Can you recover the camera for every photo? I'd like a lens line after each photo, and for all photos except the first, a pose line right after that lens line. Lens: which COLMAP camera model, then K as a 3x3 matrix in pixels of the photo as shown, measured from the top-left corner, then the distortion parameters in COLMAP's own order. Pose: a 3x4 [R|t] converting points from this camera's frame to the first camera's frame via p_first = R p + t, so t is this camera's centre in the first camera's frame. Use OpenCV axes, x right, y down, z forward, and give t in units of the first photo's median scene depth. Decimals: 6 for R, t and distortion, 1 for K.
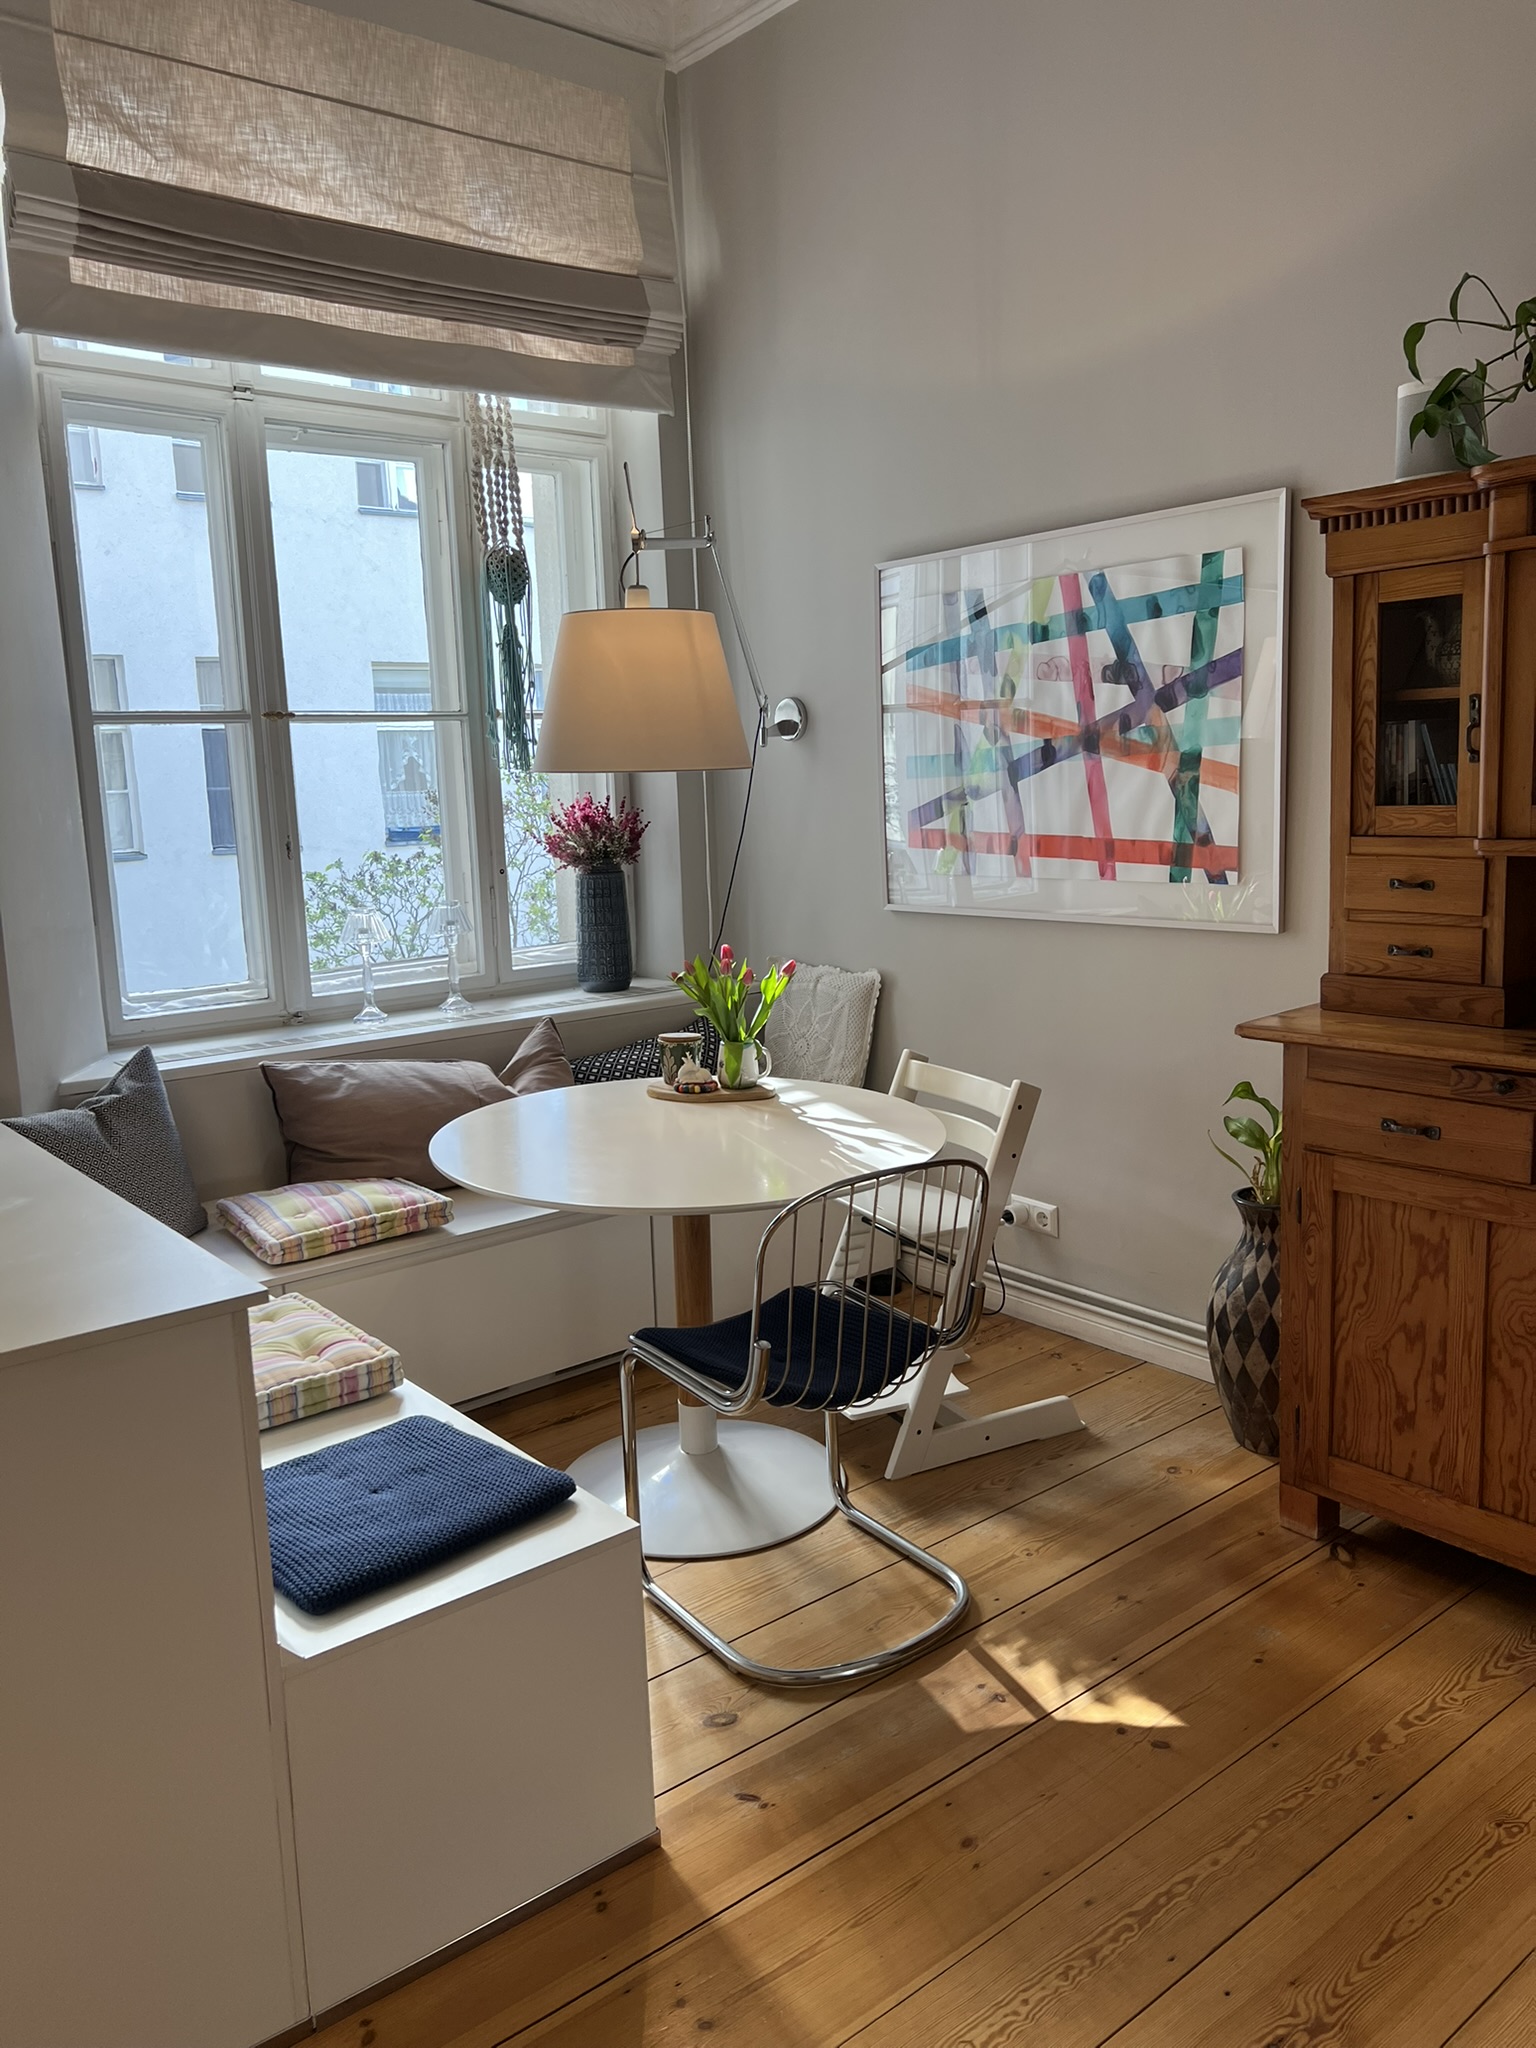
lens RADIAL K [[1532.8, 0, 767.8], [0, 1532.8, 1033.2], [0, 0, 1]] dist [0.063988, -0.070996]
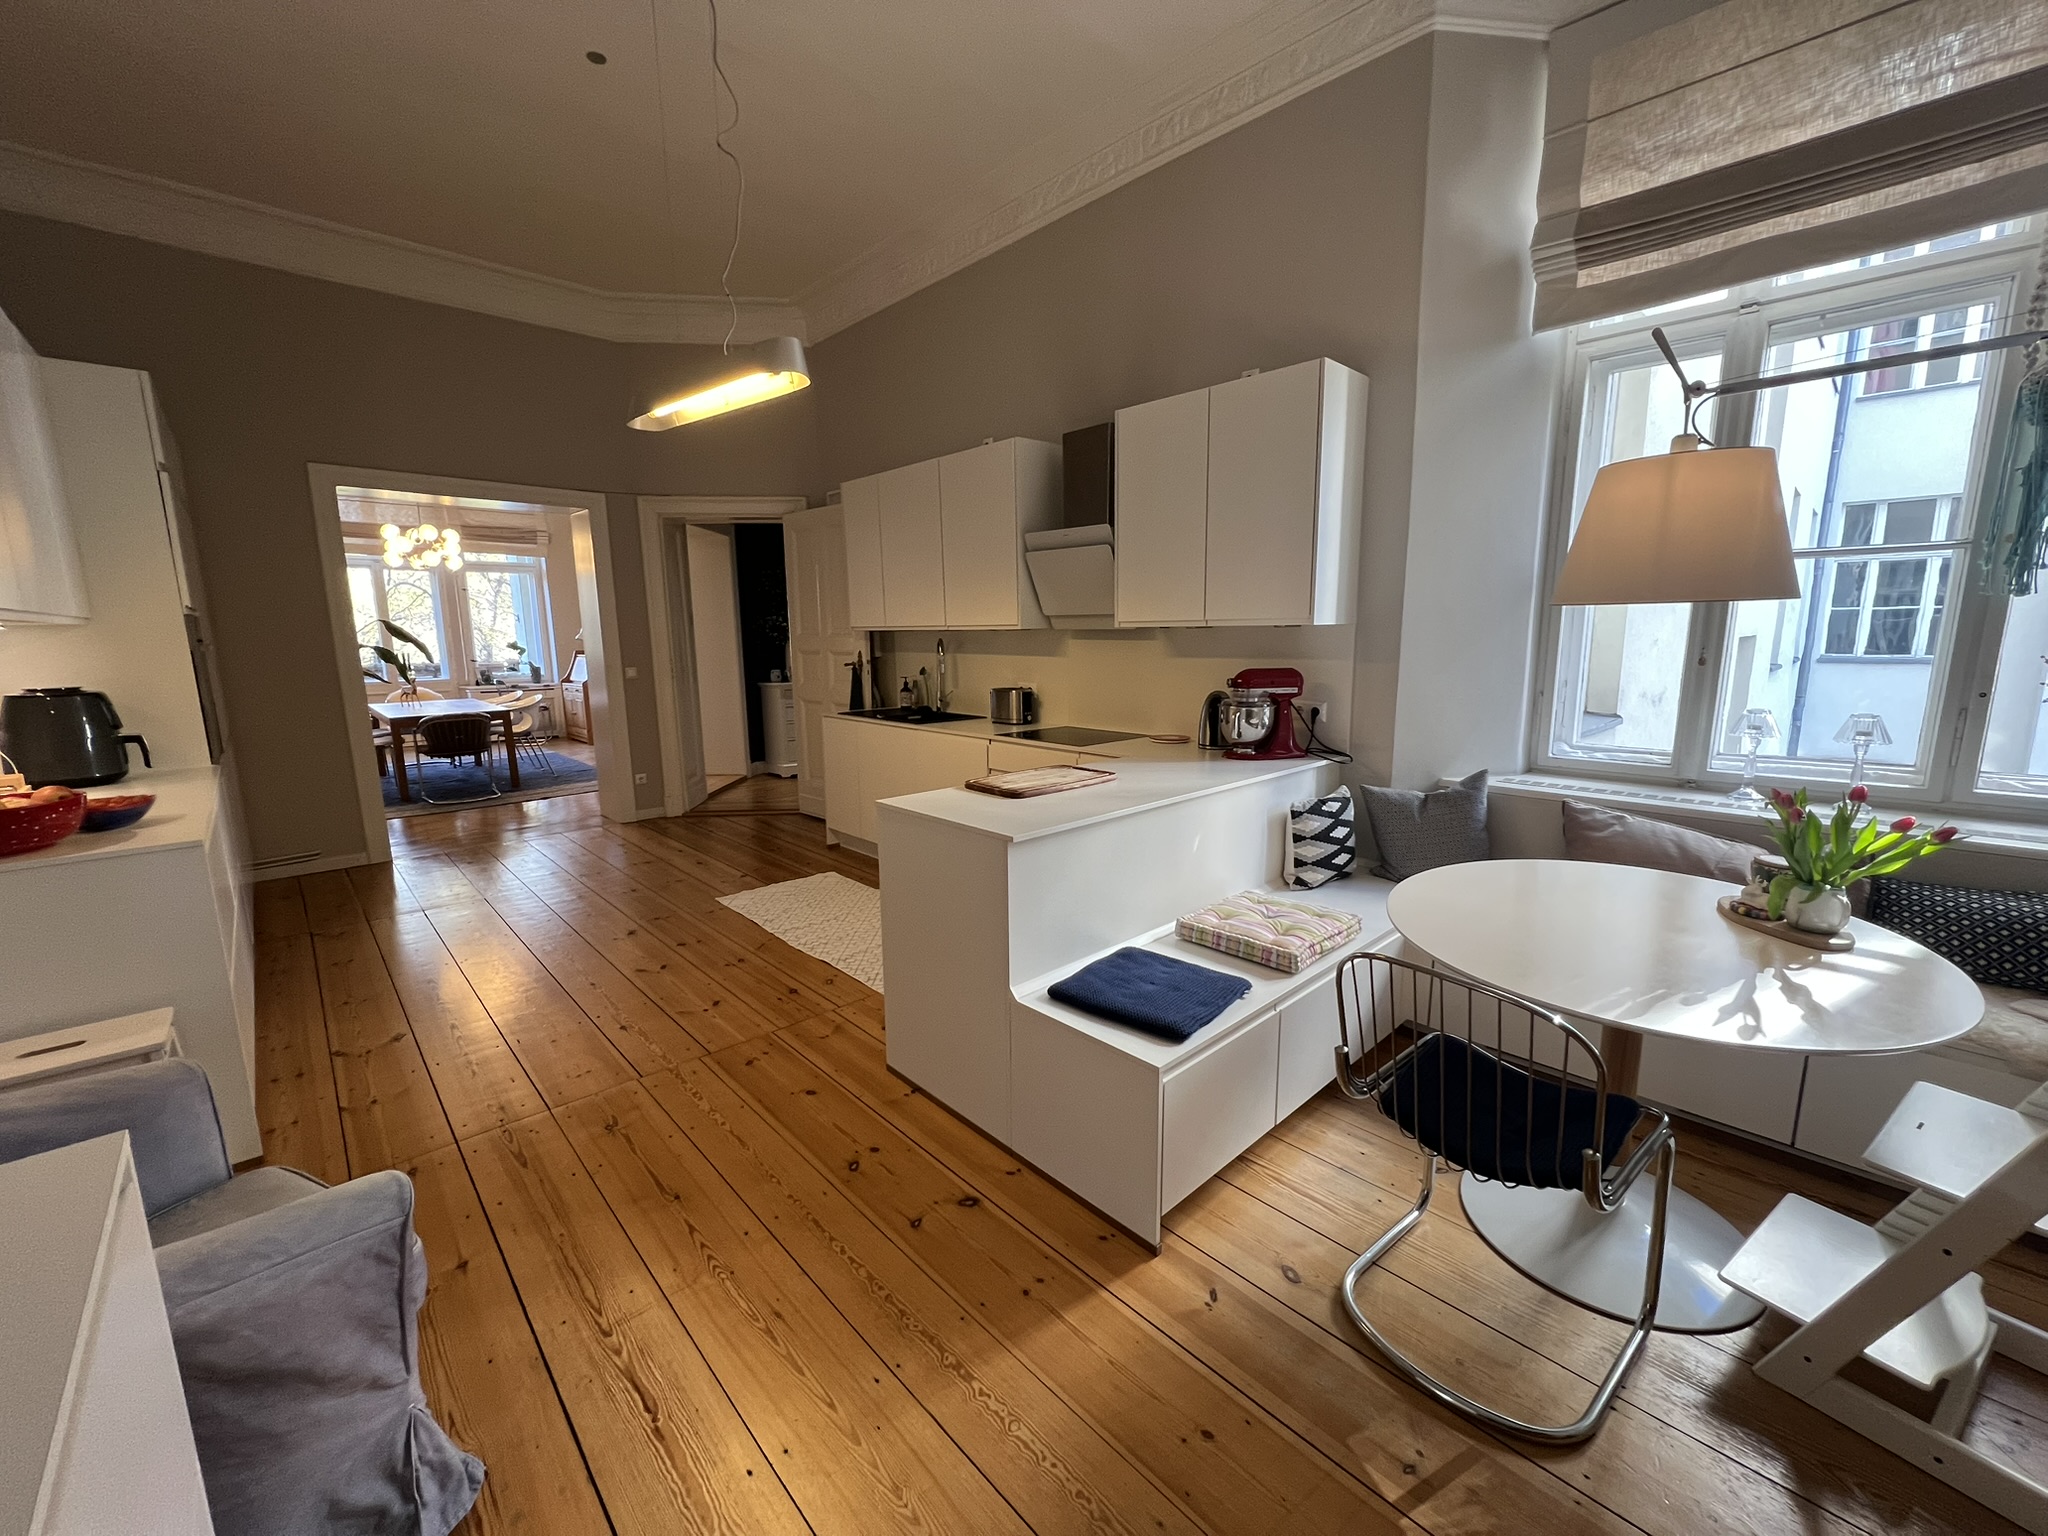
lens RADIAL K [[809.7, 0, 1011.8], [0, 809.7, 769.9], [0, 0, 1]] dist [-0.003879, -0.000249]
pose [[0.072659, 0.205780, -0.975897, 0.176374], [-0.155156, 0.968903, 0.192753, -0.034467], [0.985214, 0.137411, 0.102327, 0.182224]]
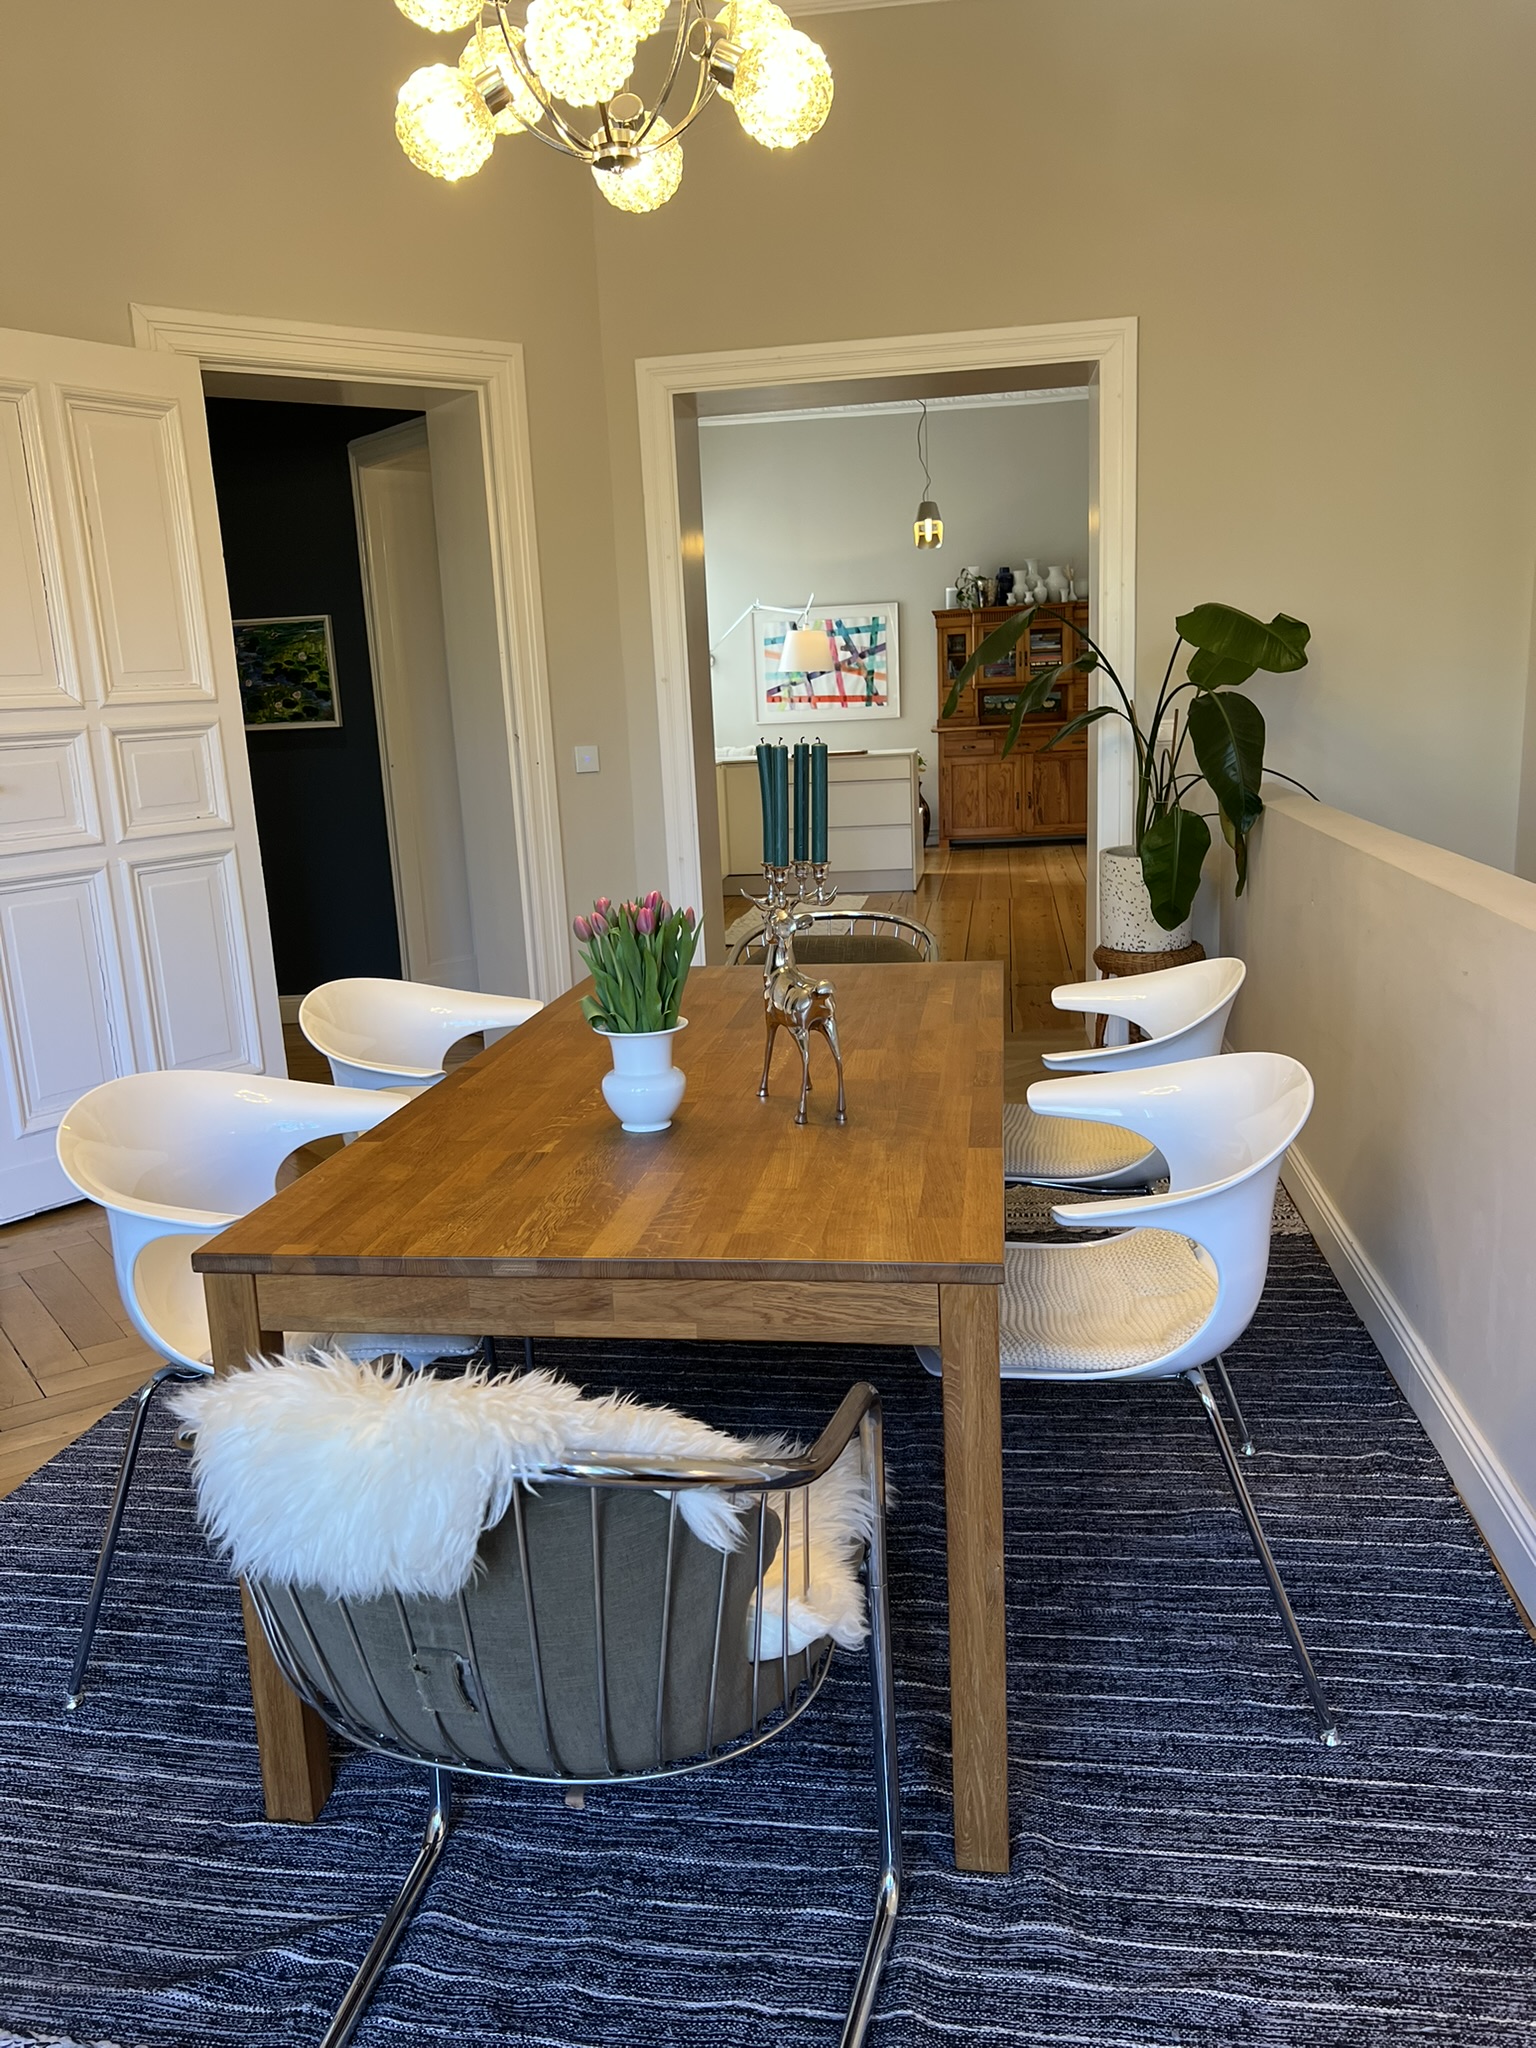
lens RADIAL K [[1532.8, 0, 743.3], [0, 1532.8, 1042.4], [0, 0, 1]] dist [0.063988, -0.070996]
pose [[0.737025, -0.144755, 0.660182, -2.559518], [0.131939, 0.988817, 0.069517, 0.412343], [-0.662863, 0.035868, 0.747881, -1.561351]]
